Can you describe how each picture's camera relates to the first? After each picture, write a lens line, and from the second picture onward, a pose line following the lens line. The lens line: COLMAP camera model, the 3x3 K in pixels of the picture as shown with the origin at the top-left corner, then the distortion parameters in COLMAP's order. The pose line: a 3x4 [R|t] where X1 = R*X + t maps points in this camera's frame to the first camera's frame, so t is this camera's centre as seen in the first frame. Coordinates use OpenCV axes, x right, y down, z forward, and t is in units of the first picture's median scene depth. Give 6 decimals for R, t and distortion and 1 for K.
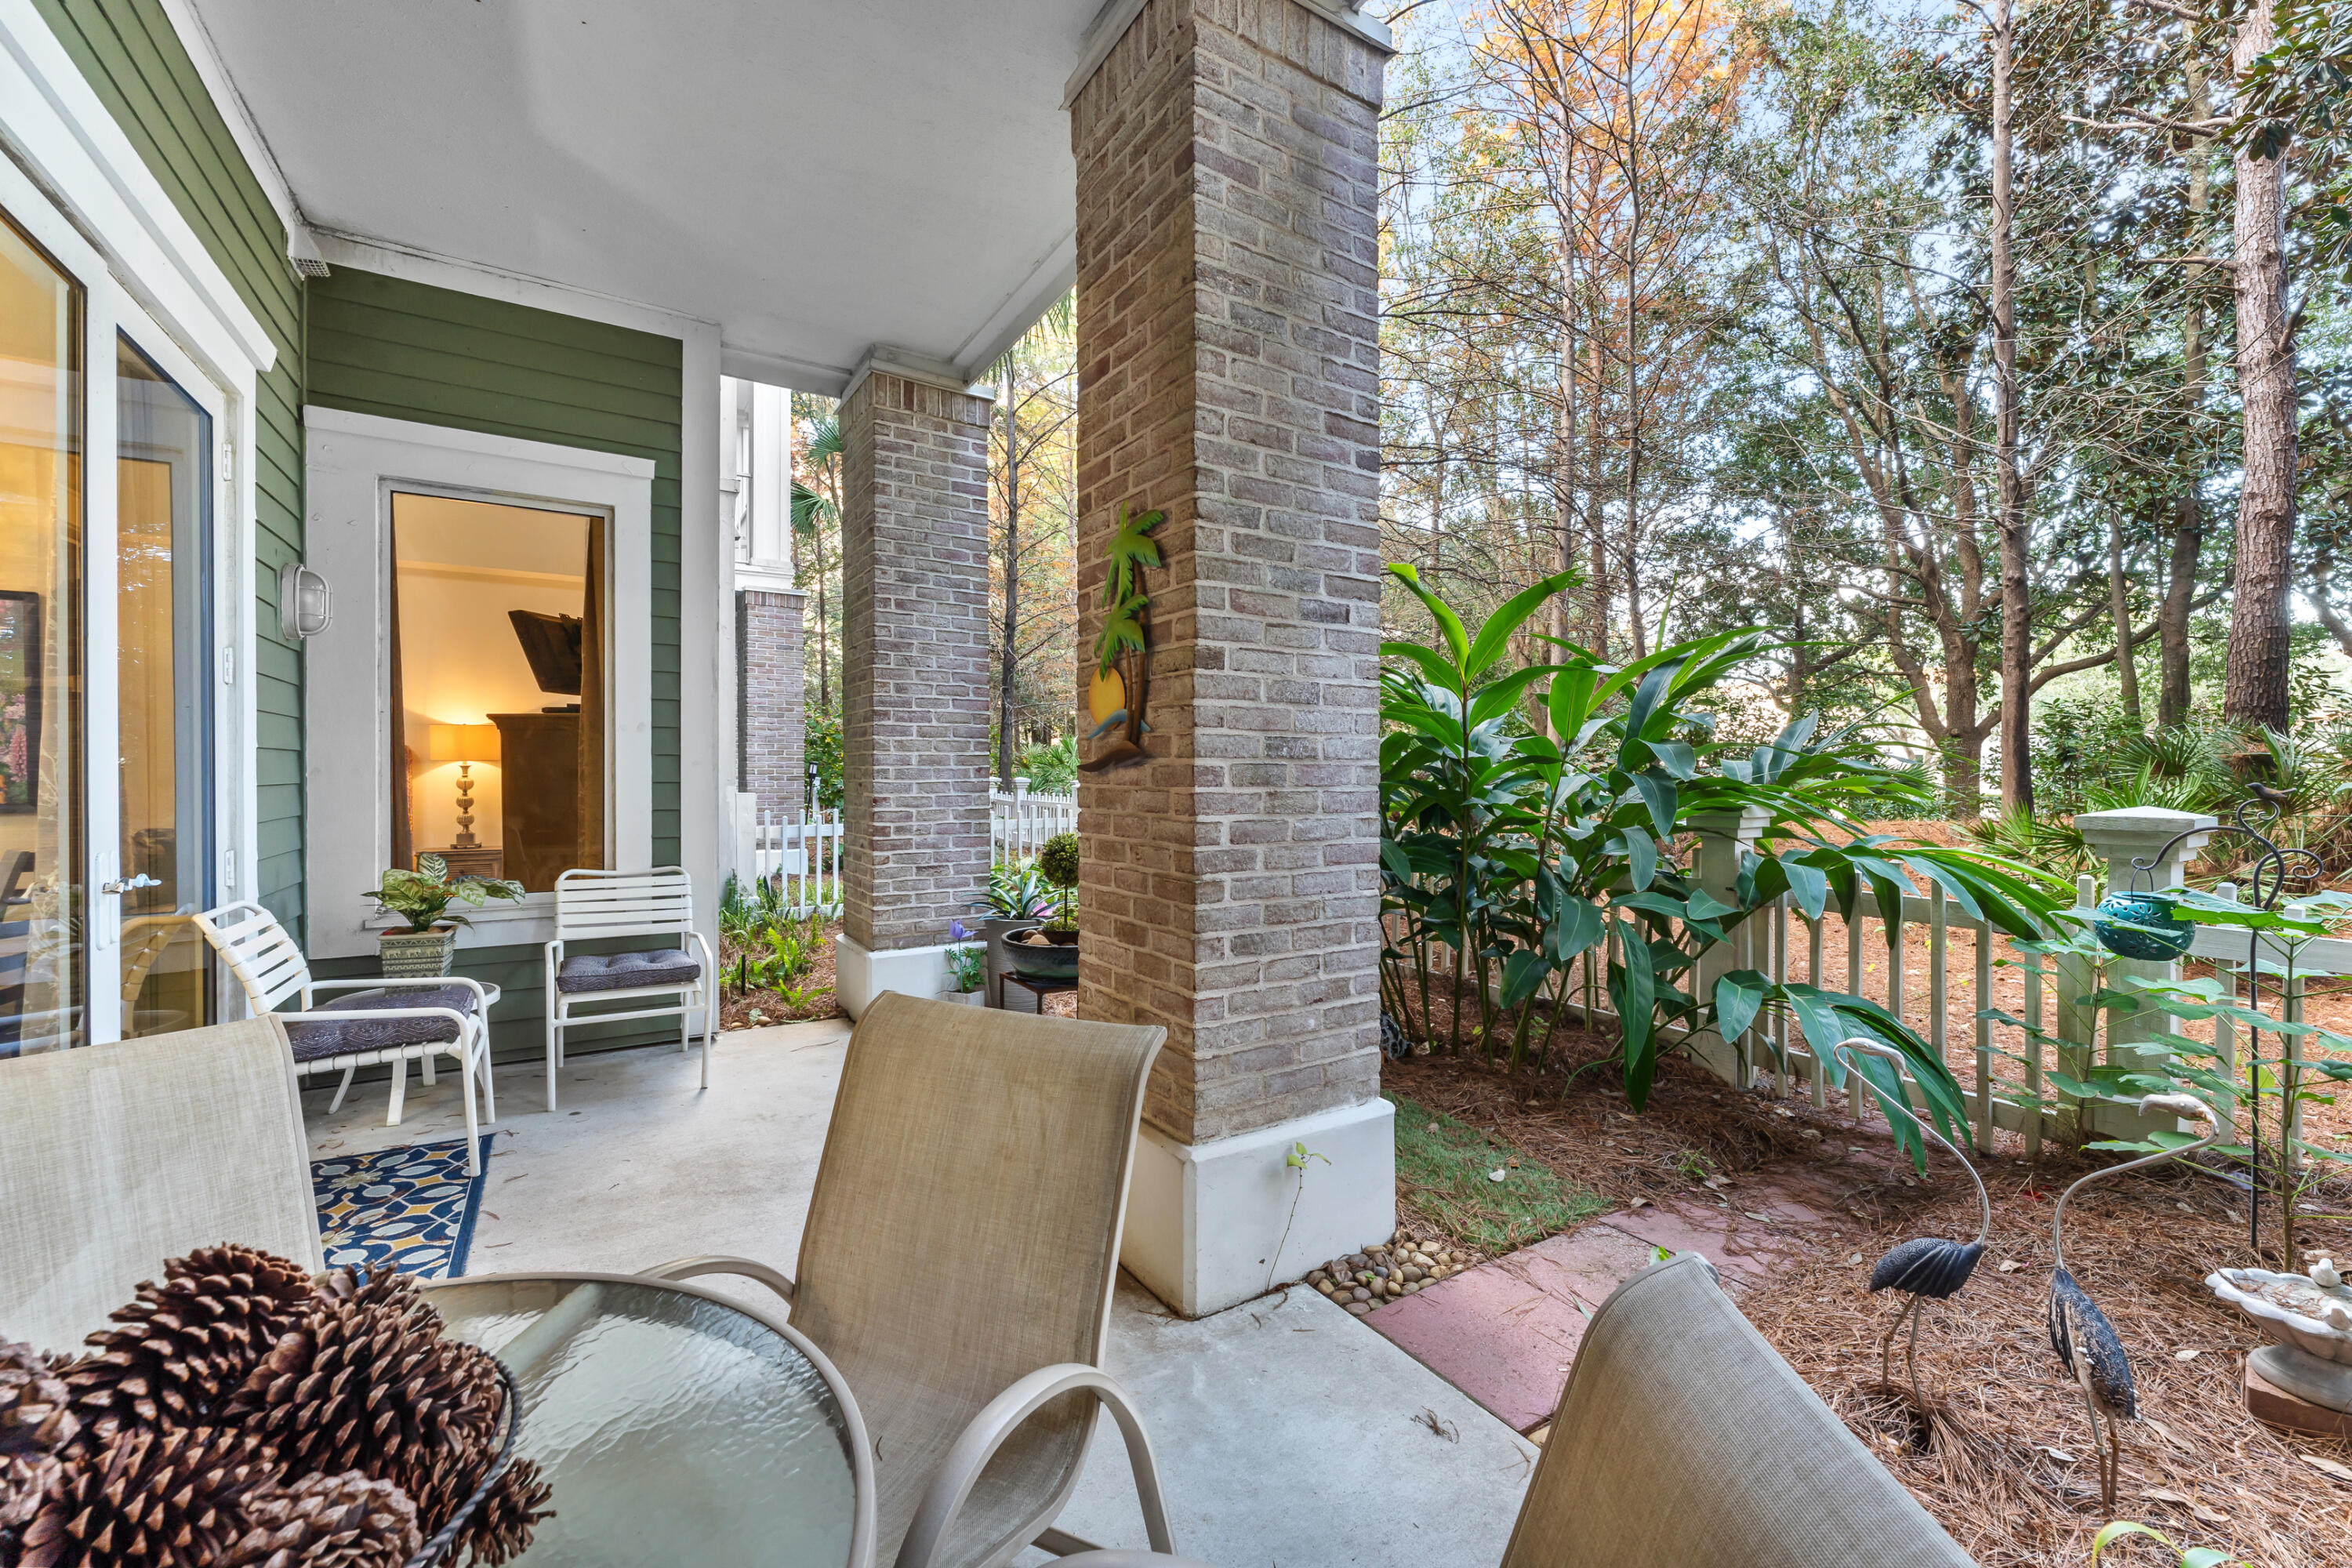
lens RADIAL K [[942.4, 0, 1176.0], [0, 942.4, 784.0], [0, 0, 1]] dist [0.002928, 0.000075]
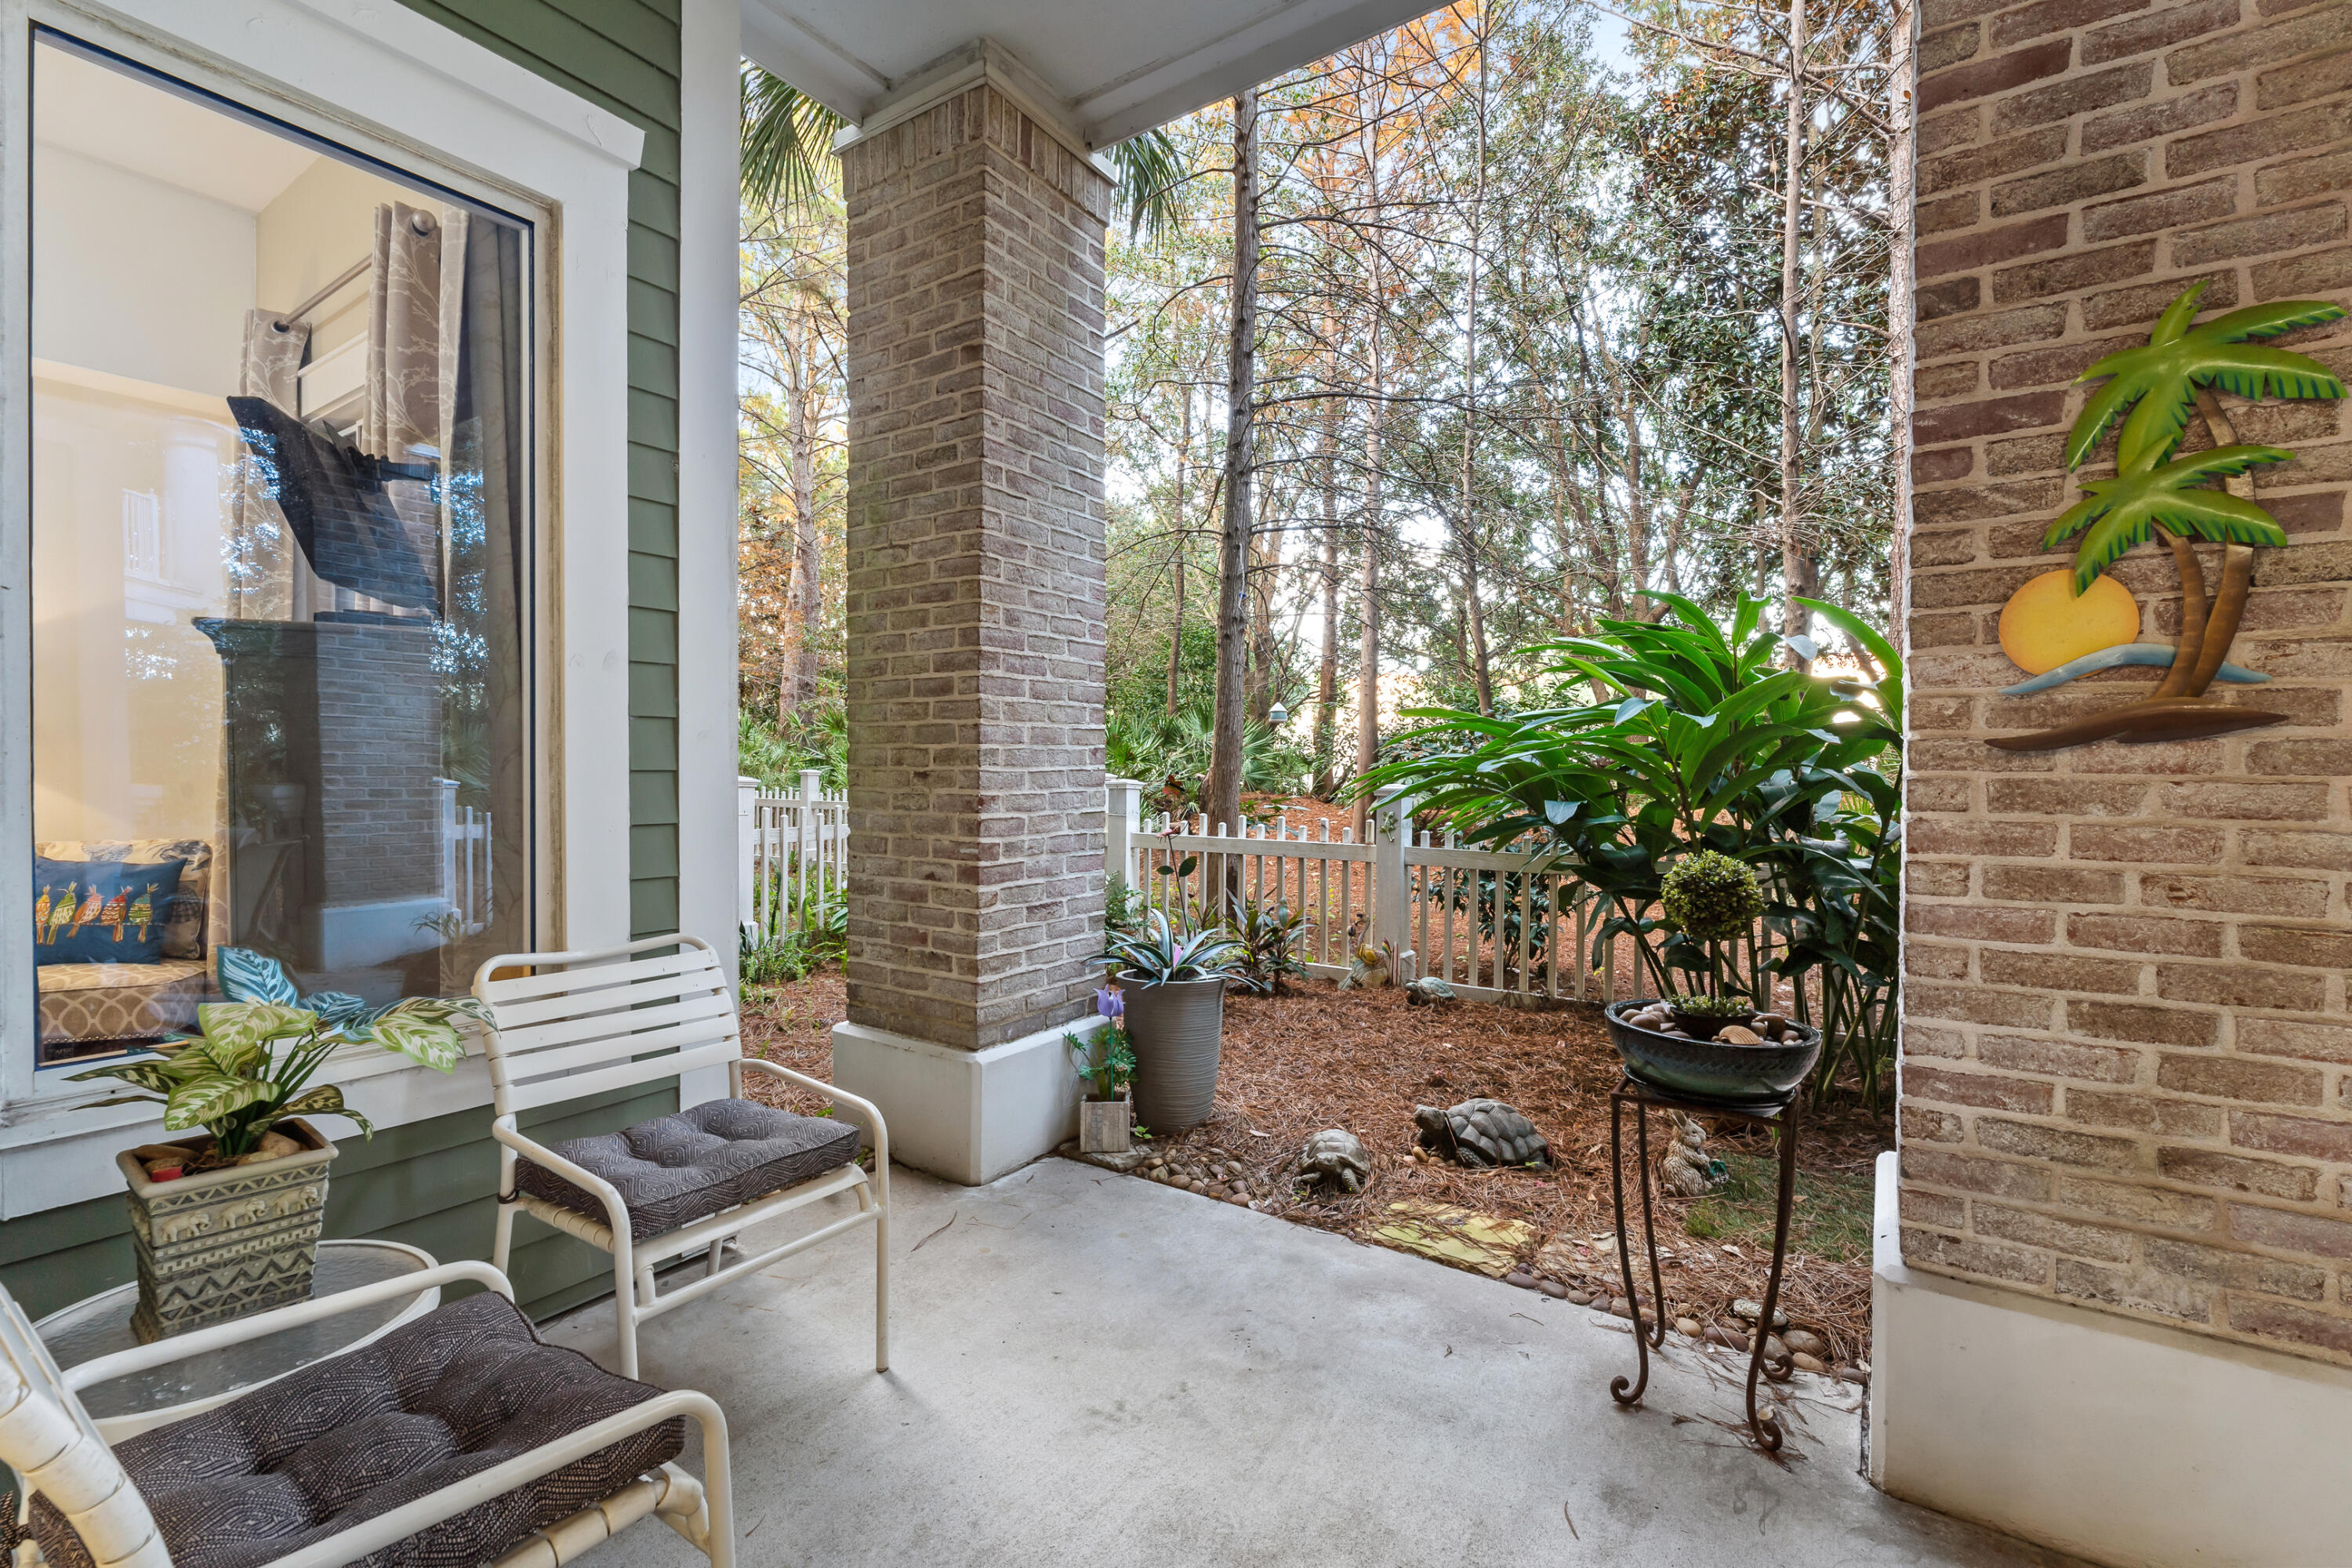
lens RADIAL K [[1022.1, 0, 1176.0], [0, 1022.1, 784.0], [0, 0, 1]] dist [-0.001968, -0.000082]
pose [[0.919440, -0.004734, 0.393202, -0.461682], [0.001388, 0.999960, 0.008792, 0.000896], [-0.393228, -0.007538, 0.919410, 0.350353]]
